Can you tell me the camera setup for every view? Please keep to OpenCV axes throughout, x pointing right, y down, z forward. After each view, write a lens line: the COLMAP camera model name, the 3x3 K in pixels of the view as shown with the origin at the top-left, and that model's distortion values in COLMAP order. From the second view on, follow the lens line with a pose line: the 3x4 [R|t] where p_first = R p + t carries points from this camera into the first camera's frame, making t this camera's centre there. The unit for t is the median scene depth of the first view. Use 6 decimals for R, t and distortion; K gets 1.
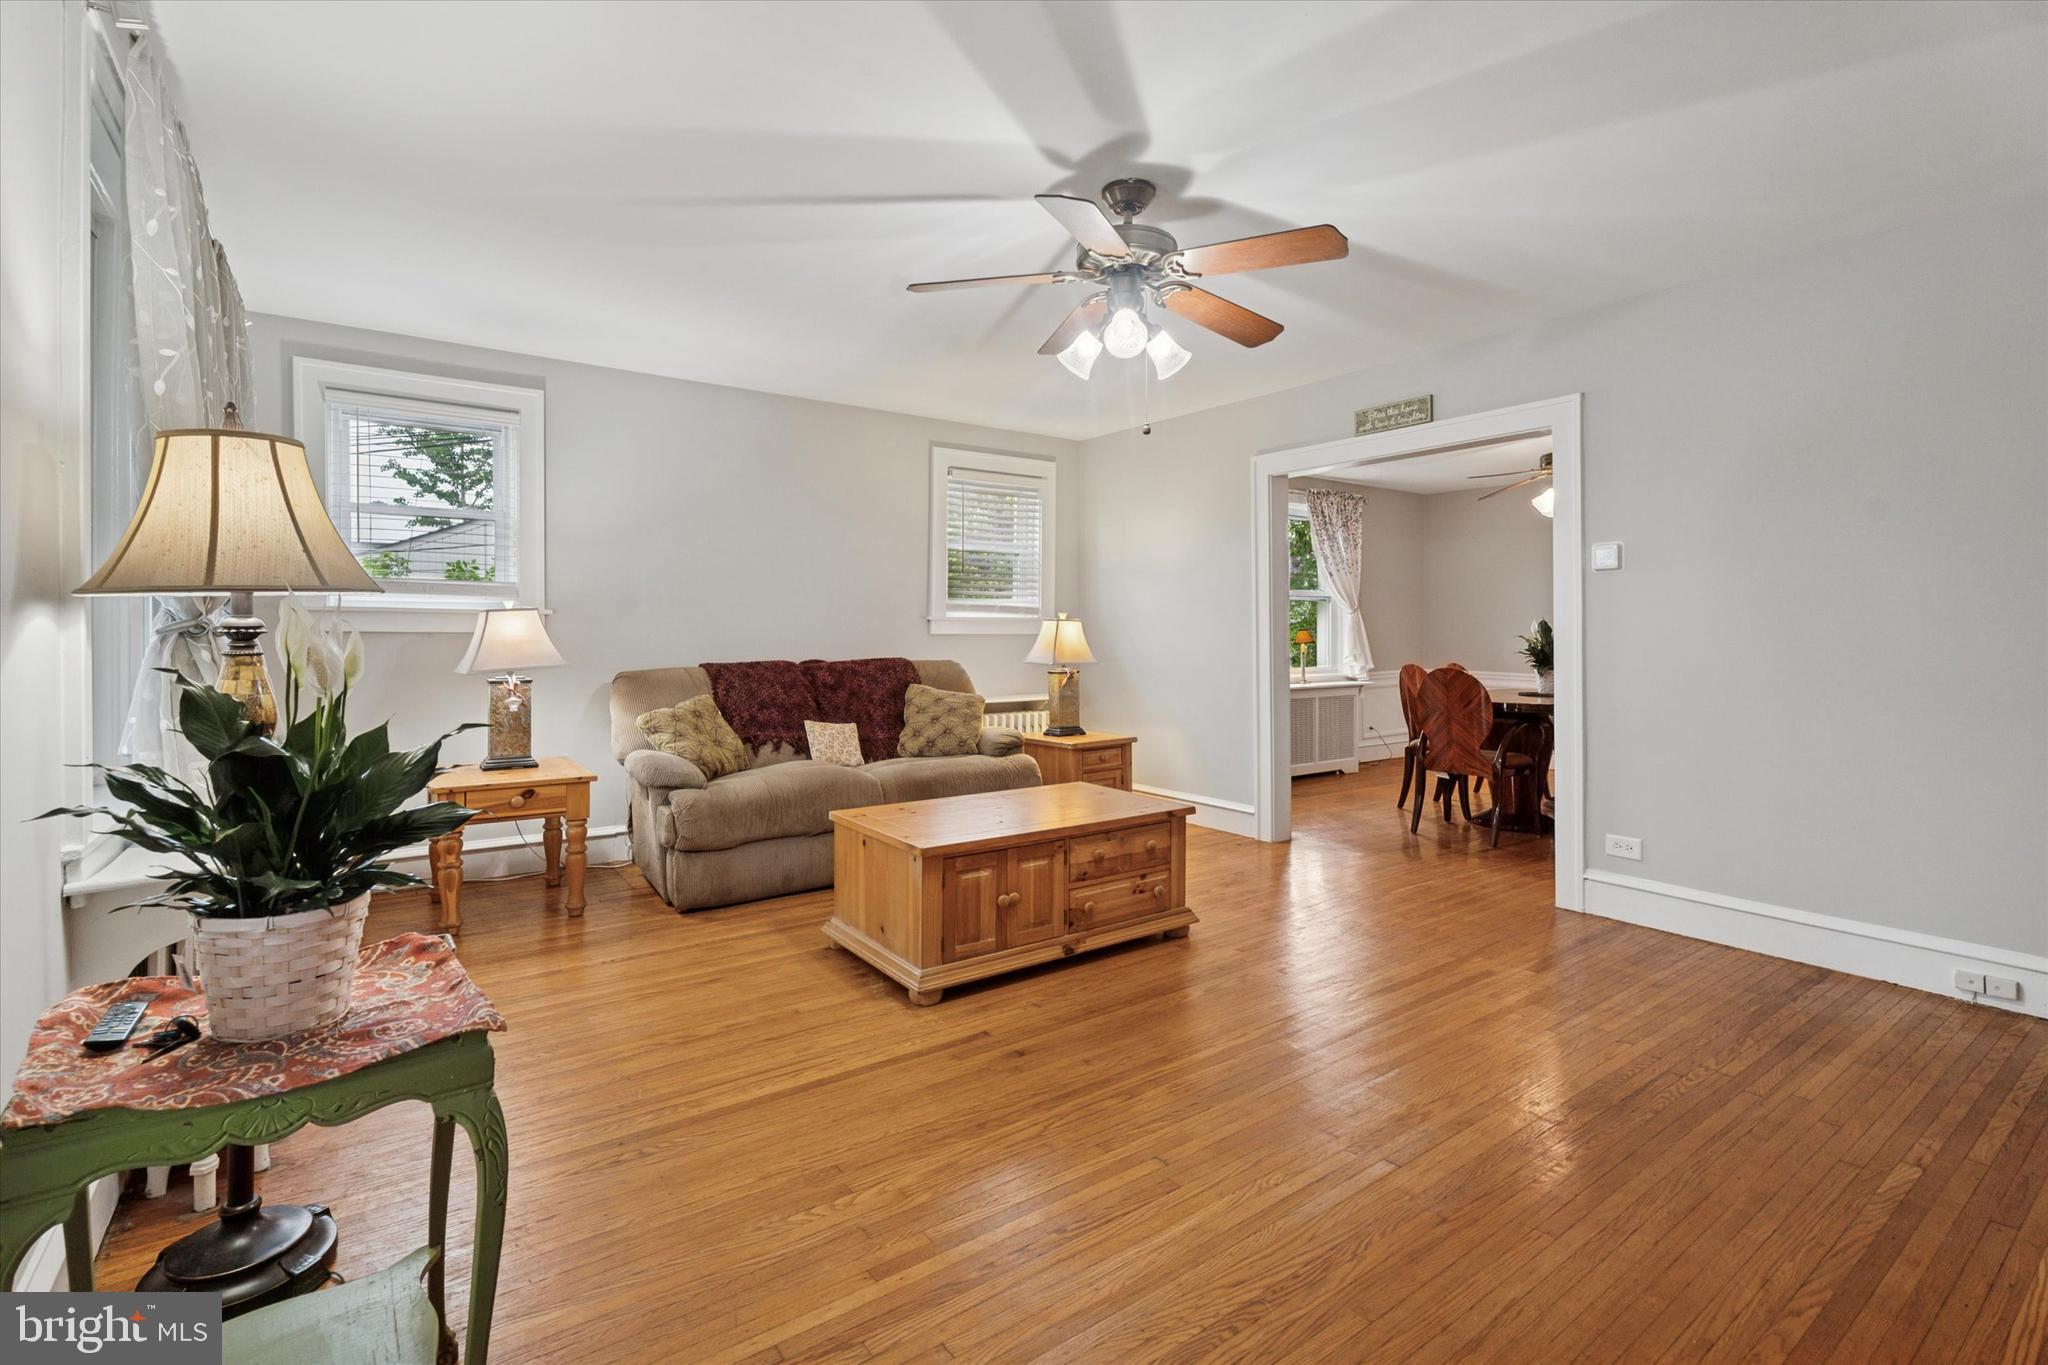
lens RADIAL K [[934.7, 0, 1004.9], [0, 934.7, 633.3], [0, 0, 1]] dist [0.000422, -0.004317]
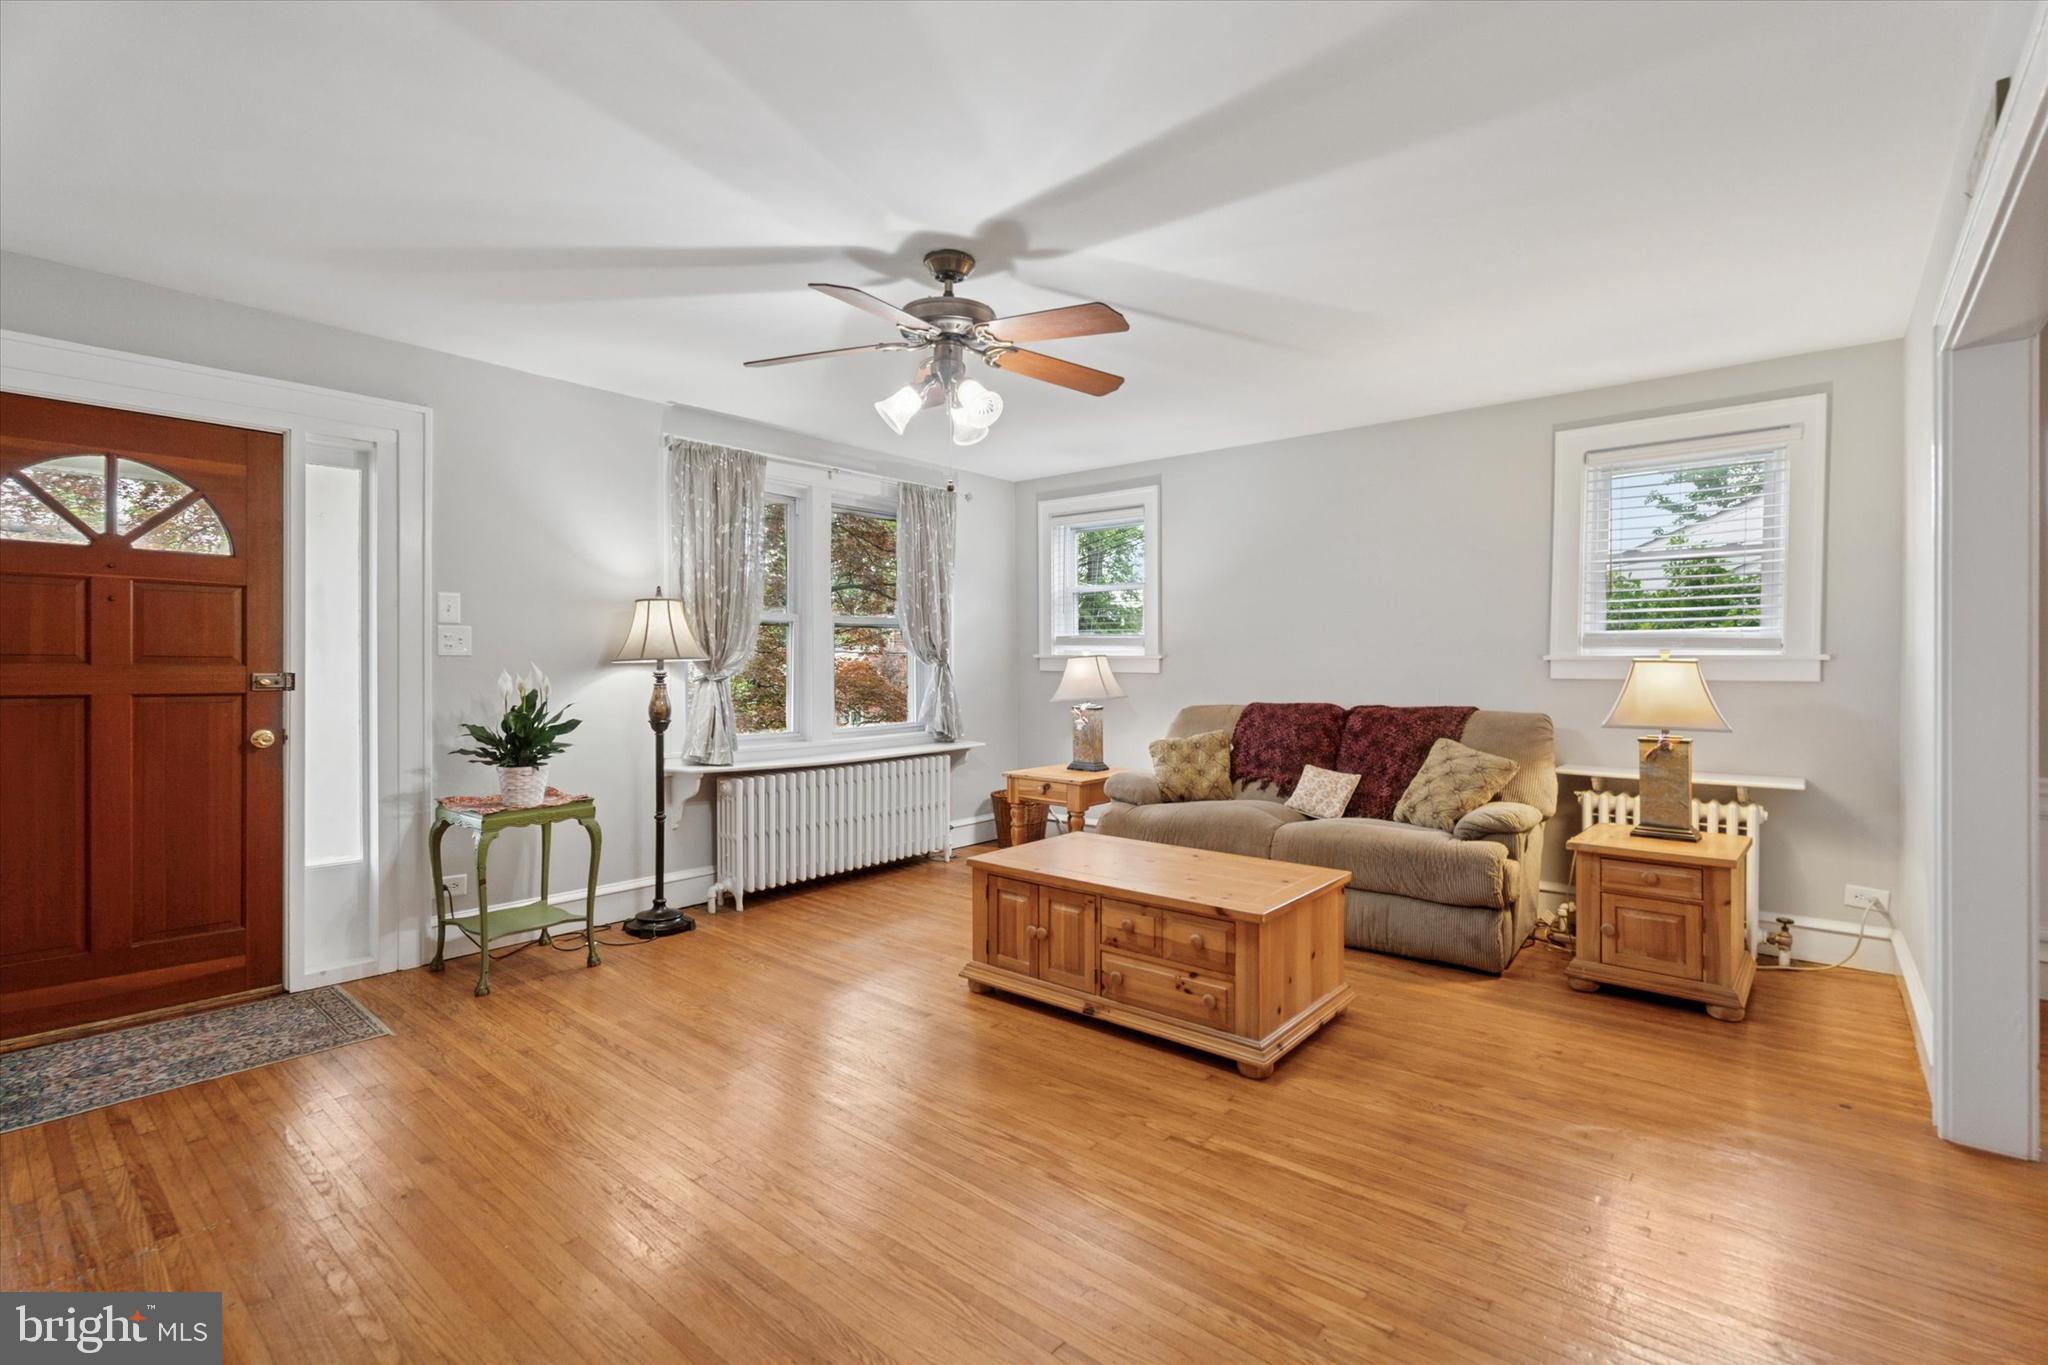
lens RADIAL K [[934.7, 0, 1020.8], [0, 934.7, 671.6], [0, 0, 1]] dist [0.000422, -0.004317]
pose [[0.248938, 0.010293, -0.968465, 0.919529], [-0.001289, 0.999946, 0.010297, -0.019900], [0.968518, -0.001315, 0.248938, 0.643868]]
